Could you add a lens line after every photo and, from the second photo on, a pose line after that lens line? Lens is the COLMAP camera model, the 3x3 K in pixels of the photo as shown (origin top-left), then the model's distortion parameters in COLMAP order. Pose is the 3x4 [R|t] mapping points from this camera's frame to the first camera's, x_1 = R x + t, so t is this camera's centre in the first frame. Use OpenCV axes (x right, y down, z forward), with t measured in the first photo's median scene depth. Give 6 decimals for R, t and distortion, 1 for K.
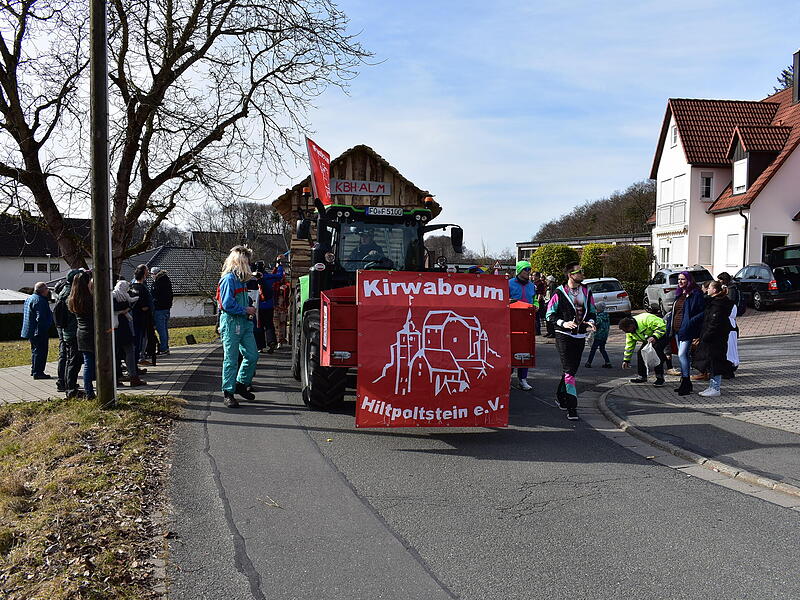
lens RADIAL K [[703.0, 0, 396.7], [0, 703.0, 307.3], [0, 0, 1]] dist [-0.097425, 0.018783]
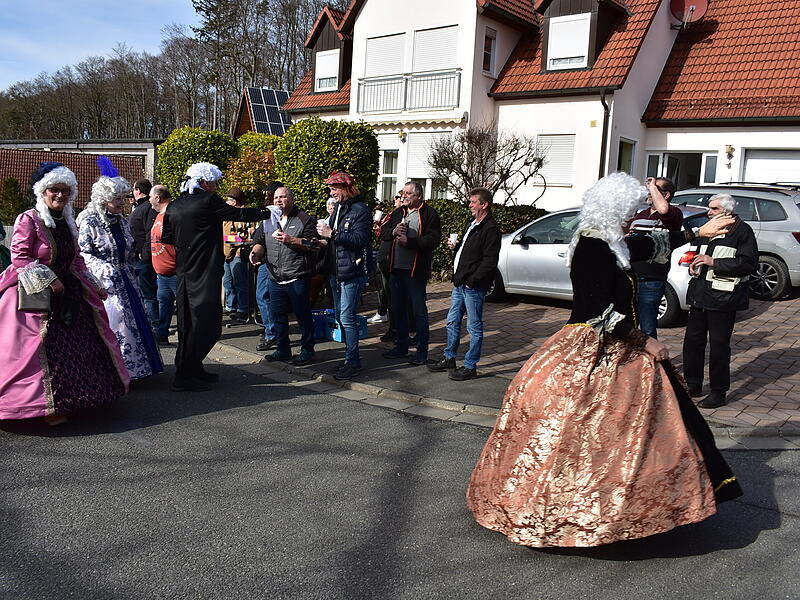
lens RADIAL K [[703.0, 0, 397.7], [0, 703.0, 302.5], [0, 0, 1]] dist [-0.097425, 0.018783]
pose [[0.632621, -0.083372, 0.769961, -0.096795], [-0.000370, 0.994156, 0.107952, -0.022262], [-0.774461, -0.068577, 0.628893, 0.691993]]
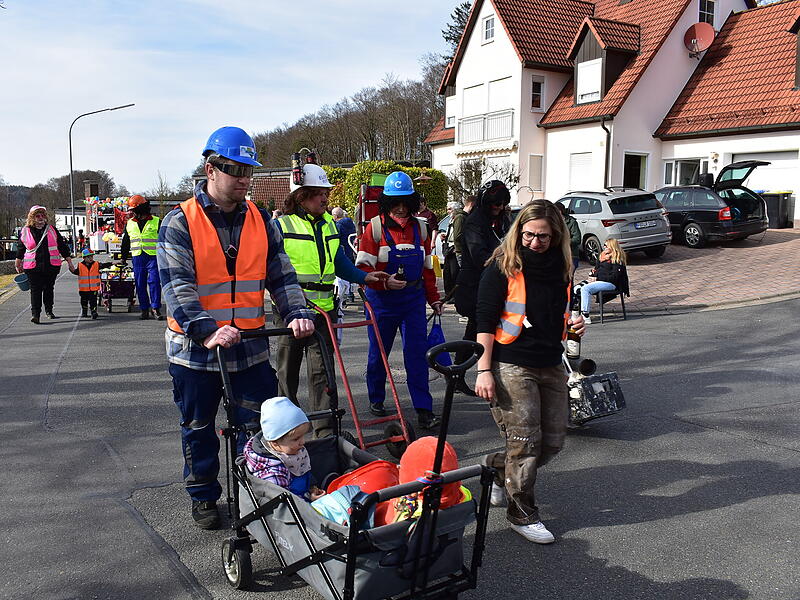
lens RADIAL K [[703.0, 0, 397.7], [0, 703.0, 301.1], [0, 0, 1]] dist [-0.097425, 0.018783]
pose [[0.882031, -0.067251, 0.466367, -0.094498], [0.029302, 0.995675, 0.088160, -0.010272], [-0.470279, -0.064095, 0.880187, 0.360835]]
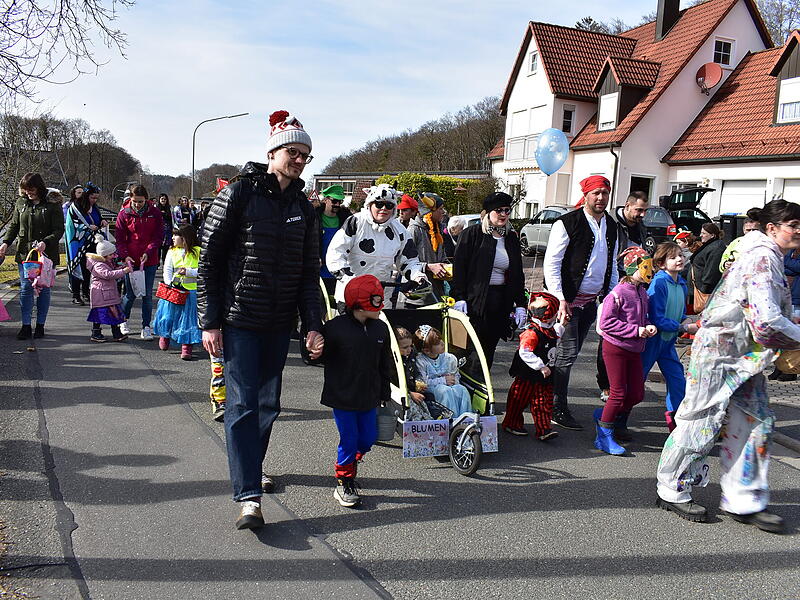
lens RADIAL K [[703.0, 0, 394.9], [0, 703.0, 301.4], [0, 0, 1]] dist [-0.097425, 0.018783]
pose [[0.952727, 0.003934, 0.303801, -0.059347], [-0.030186, 0.996194, 0.081764, -0.001552], [-0.302324, -0.087070, 0.949220, 0.165769]]
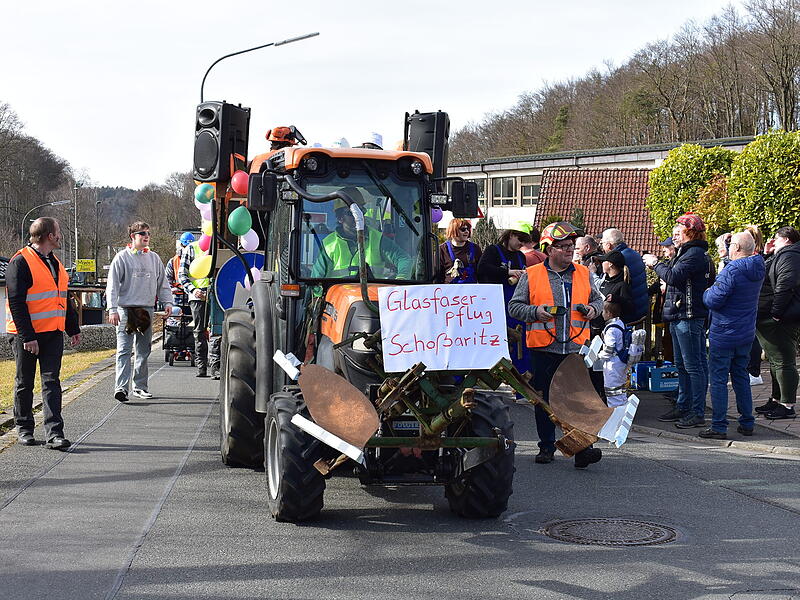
lens RADIAL K [[1405.0, 0, 396.6], [0, 1405.0, 294.3], [0, 0, 1]] dist [-0.008797, 0.000000]
pose [[0.982891, -0.021549, 0.182924, -0.087644], [0.022830, 0.999727, -0.004897, -0.012671], [-0.182768, 0.008990, 0.983115, 0.377423]]
